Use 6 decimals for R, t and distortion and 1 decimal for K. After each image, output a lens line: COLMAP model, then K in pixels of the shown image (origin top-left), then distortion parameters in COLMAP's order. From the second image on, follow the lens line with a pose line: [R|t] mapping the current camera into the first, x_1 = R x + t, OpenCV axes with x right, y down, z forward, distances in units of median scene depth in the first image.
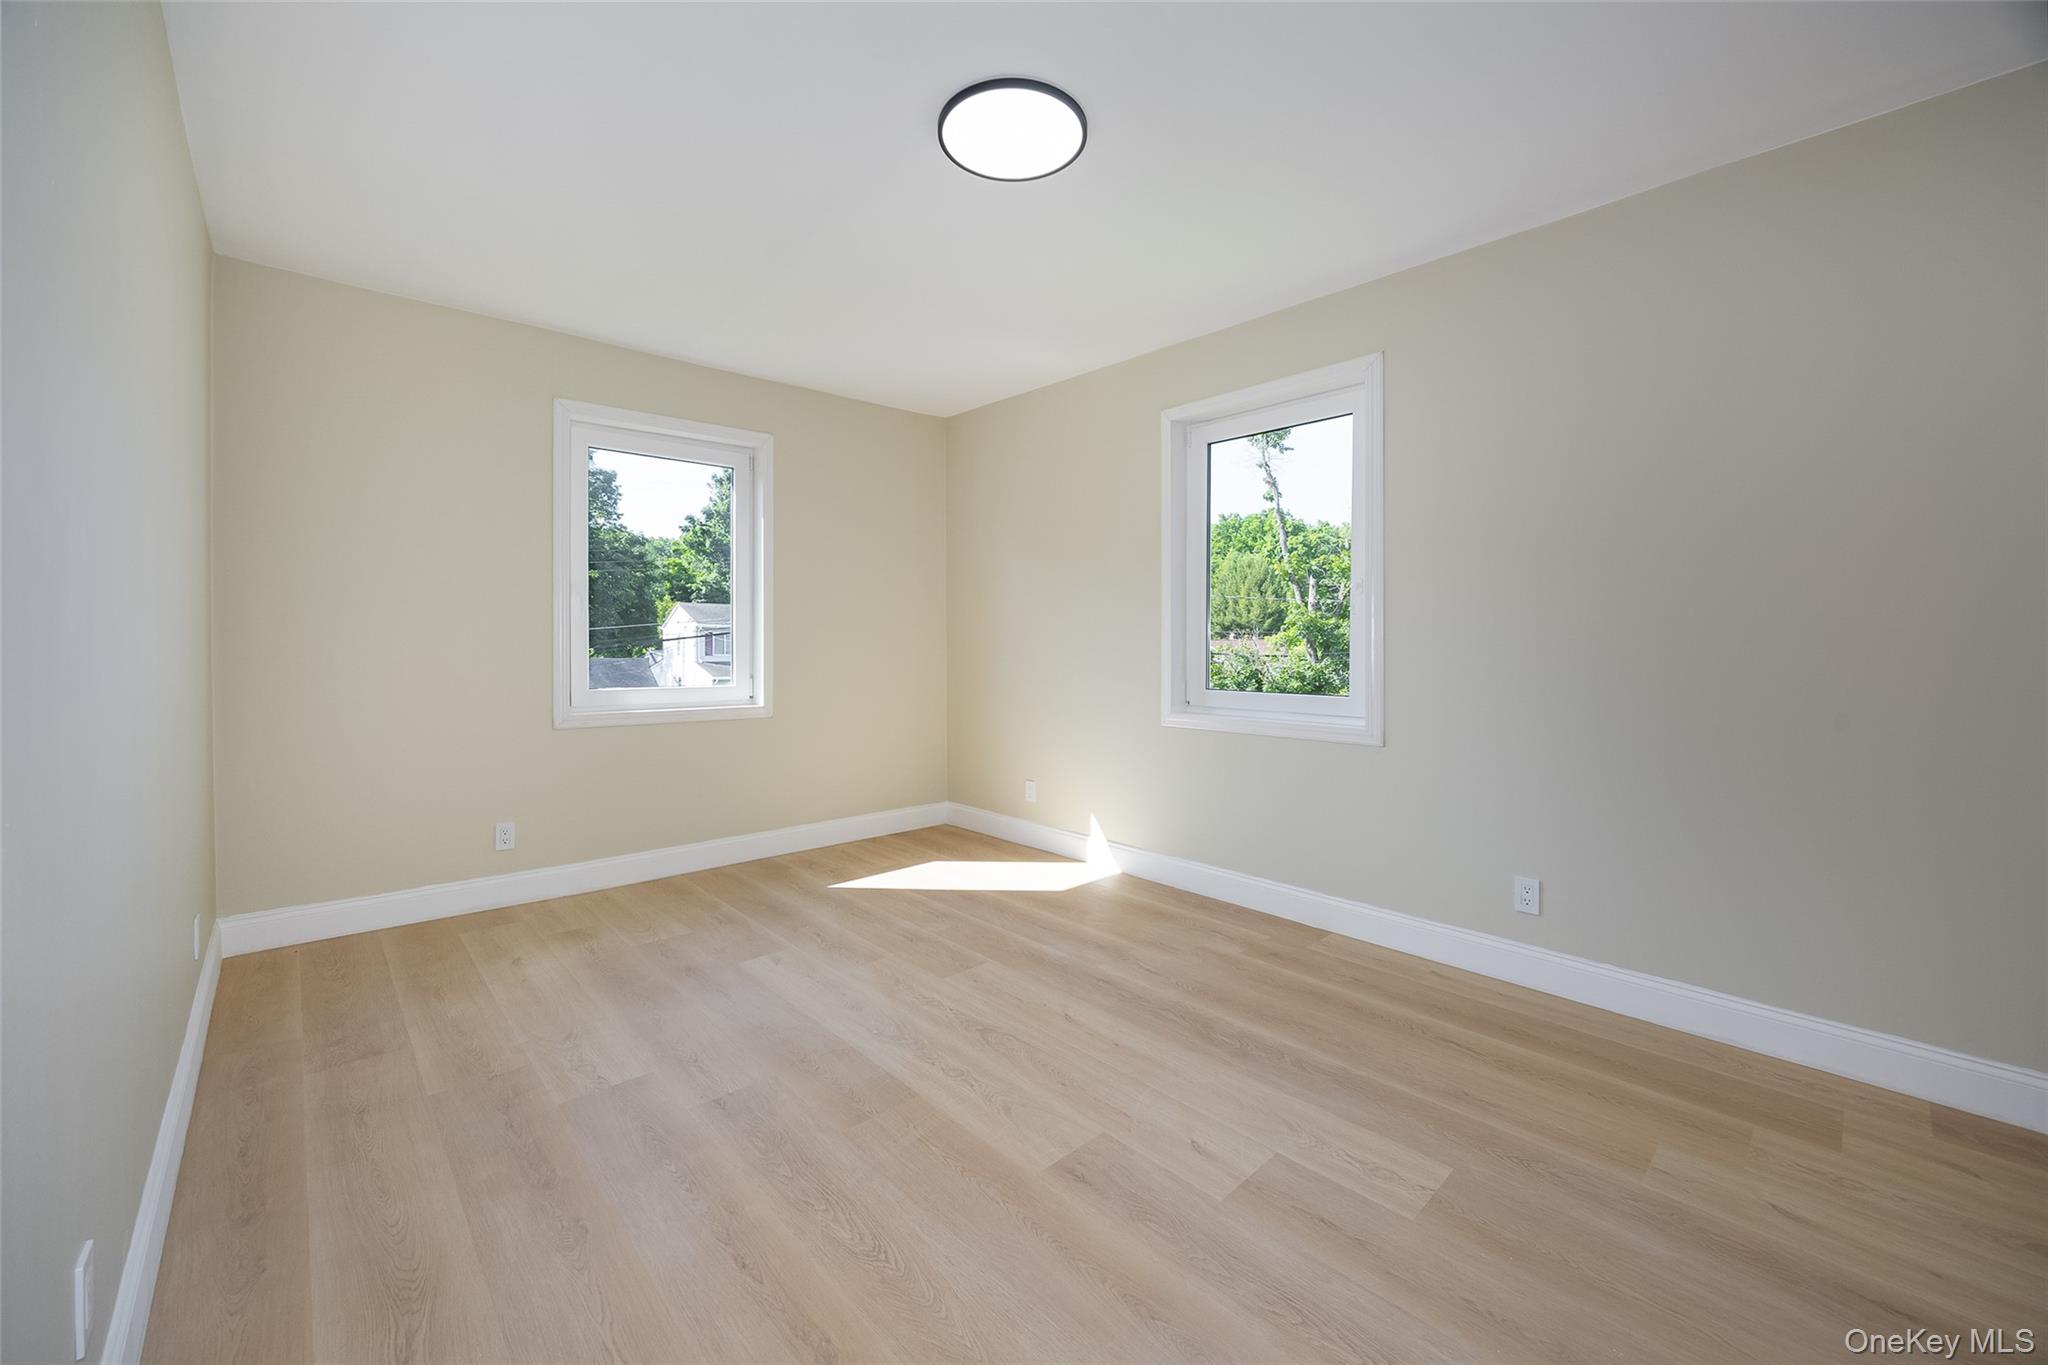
lens RADIAL K [[802.5, 0, 1016.6], [0, 802.5, 665.4], [0, 0, 1]] dist [0.008085, 0.000523]
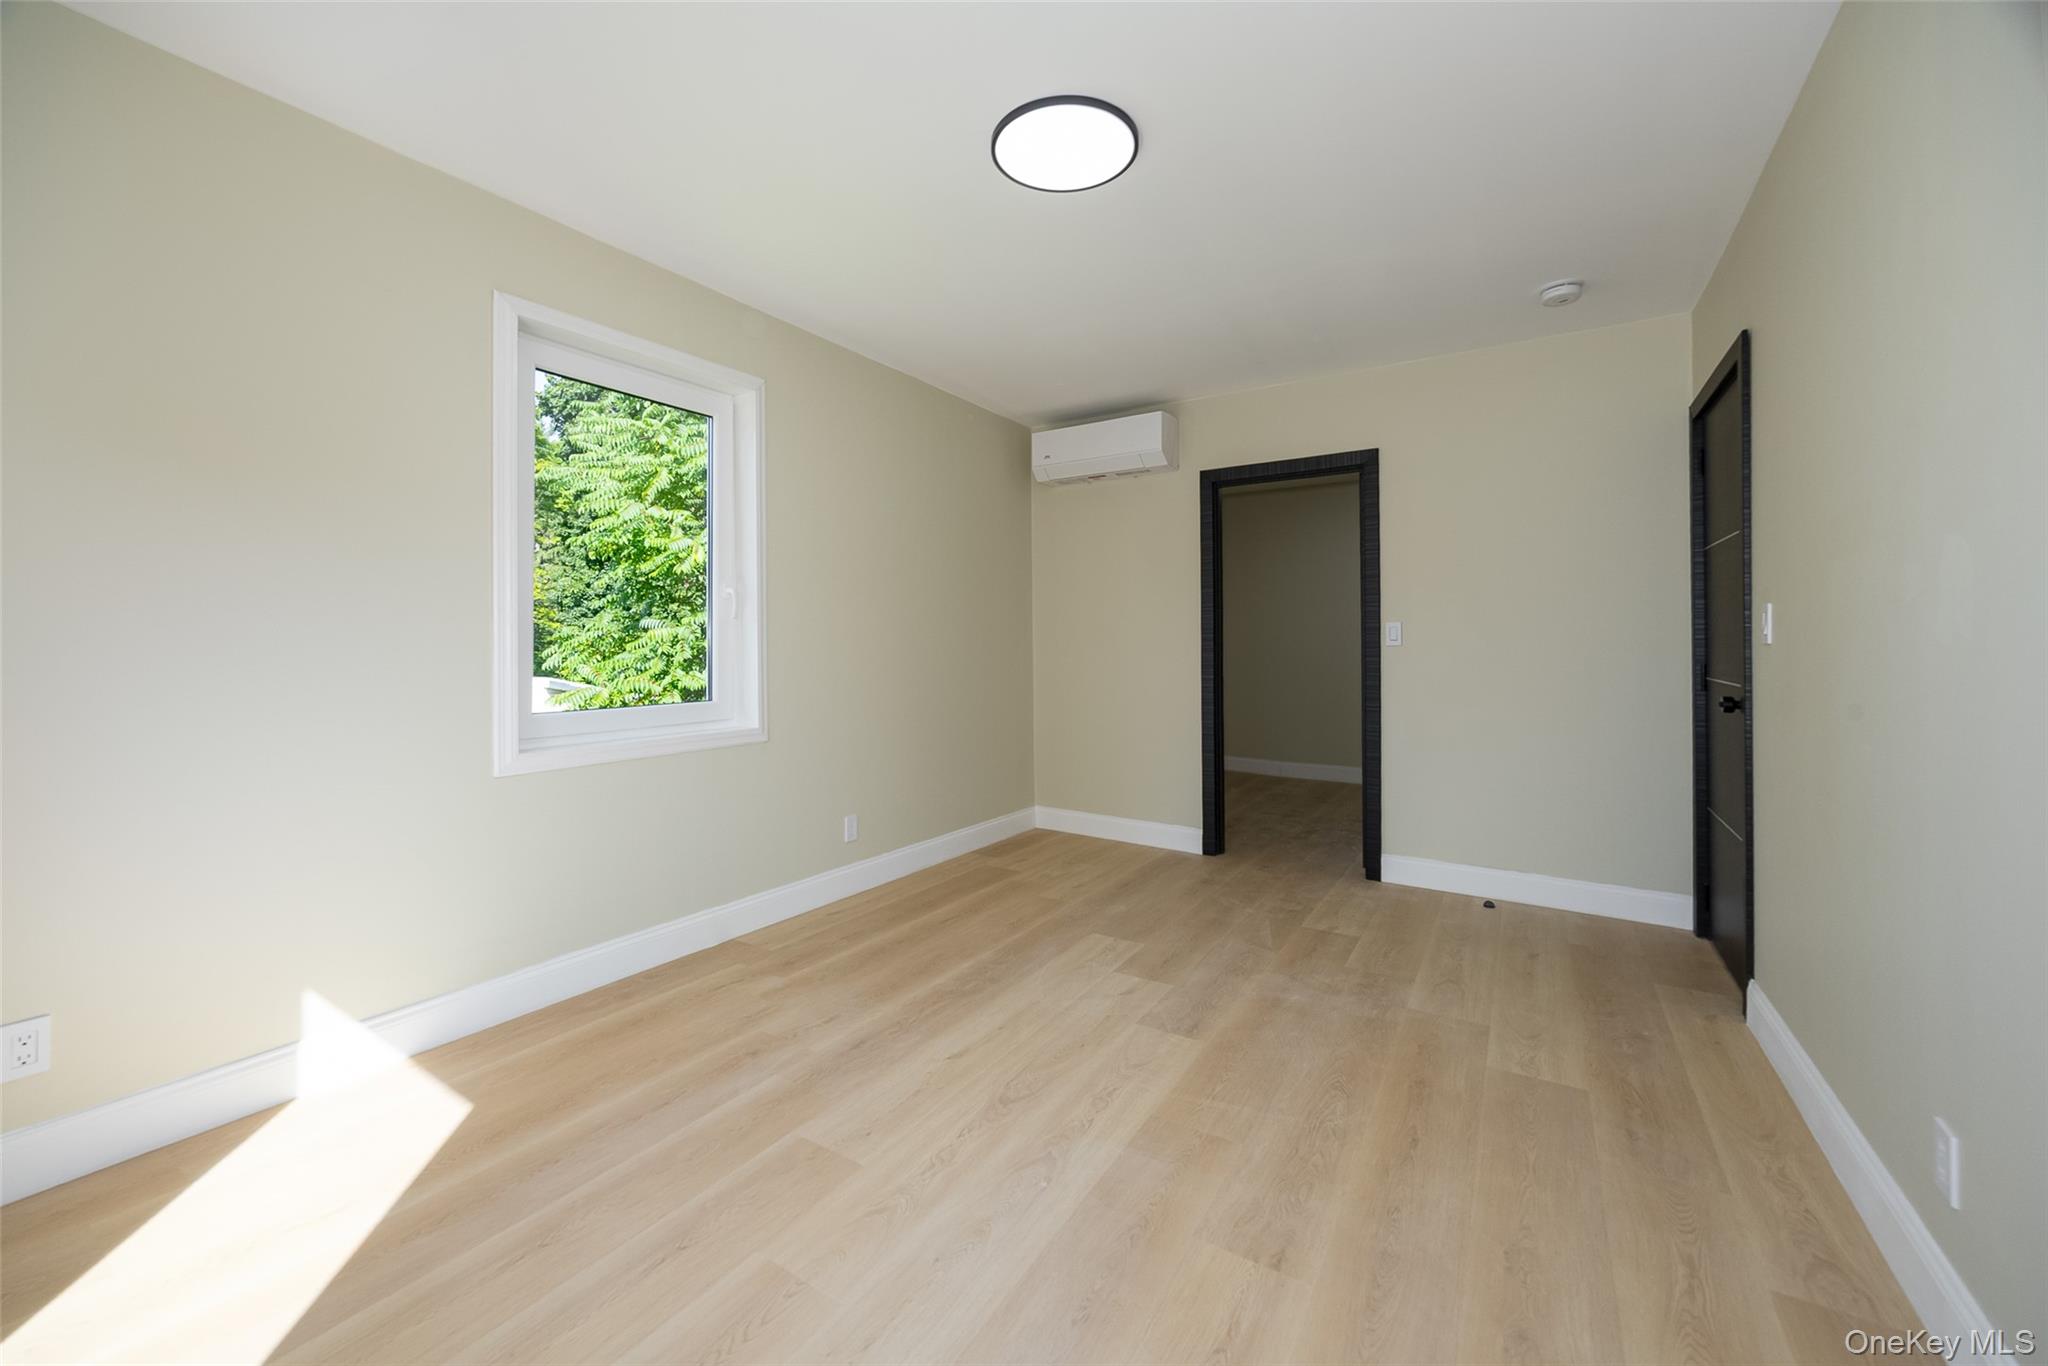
lens RADIAL K [[802.5, 0, 1036.4], [0, 802.5, 642.9], [0, 0, 1]] dist [0.008085, 0.000523]
pose [[-0.281846, 0.002548, 0.959456, -0.849140], [0.023737, 0.999709, 0.004318, -0.035808], [-0.959166, 0.023992, -0.281824, 1.165198]]
